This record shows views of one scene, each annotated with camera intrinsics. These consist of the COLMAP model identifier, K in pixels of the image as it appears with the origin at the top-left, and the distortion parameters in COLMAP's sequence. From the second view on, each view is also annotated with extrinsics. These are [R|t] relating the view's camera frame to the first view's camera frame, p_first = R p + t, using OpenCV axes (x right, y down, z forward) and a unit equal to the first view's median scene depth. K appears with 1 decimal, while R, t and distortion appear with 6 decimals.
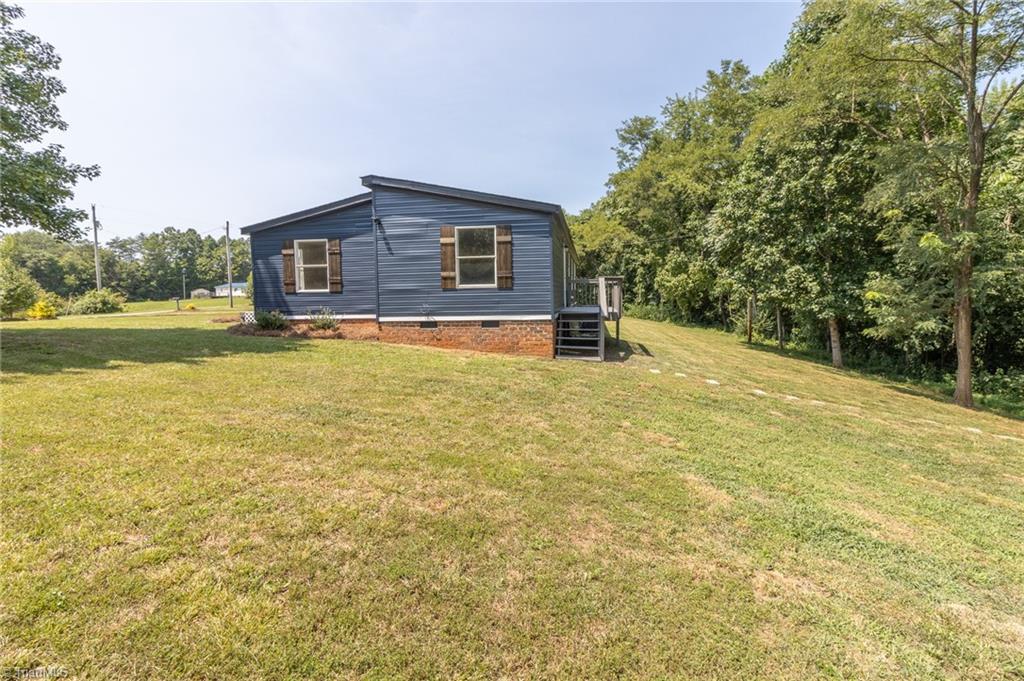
lens RADIAL K [[477.3, 0, 514.3], [0, 477.3, 331.0], [0, 0, 1]] dist [0.000176, -0.000315]
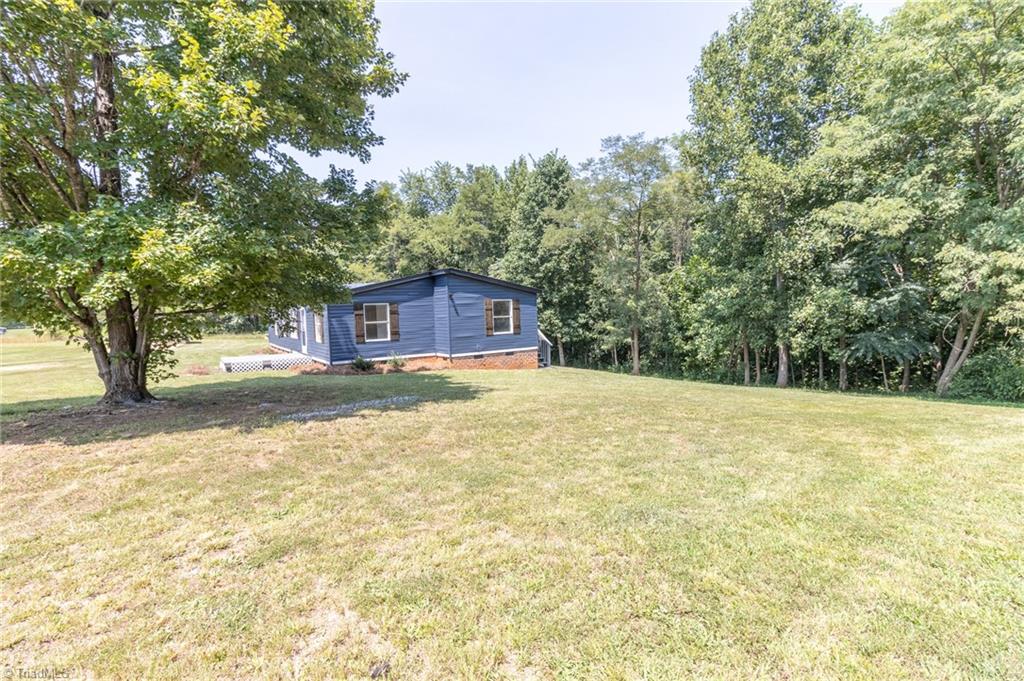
lens RADIAL K [[477.3, 0, 514.3], [0, 477.3, 331.0], [0, 0, 1]] dist [0.000176, -0.000315]
pose [[0.734895, -0.038966, 0.677061, -1.228735], [0.075839, 0.996808, -0.024948, -0.052362], [-0.673927, 0.069682, 0.735504, -0.334323]]
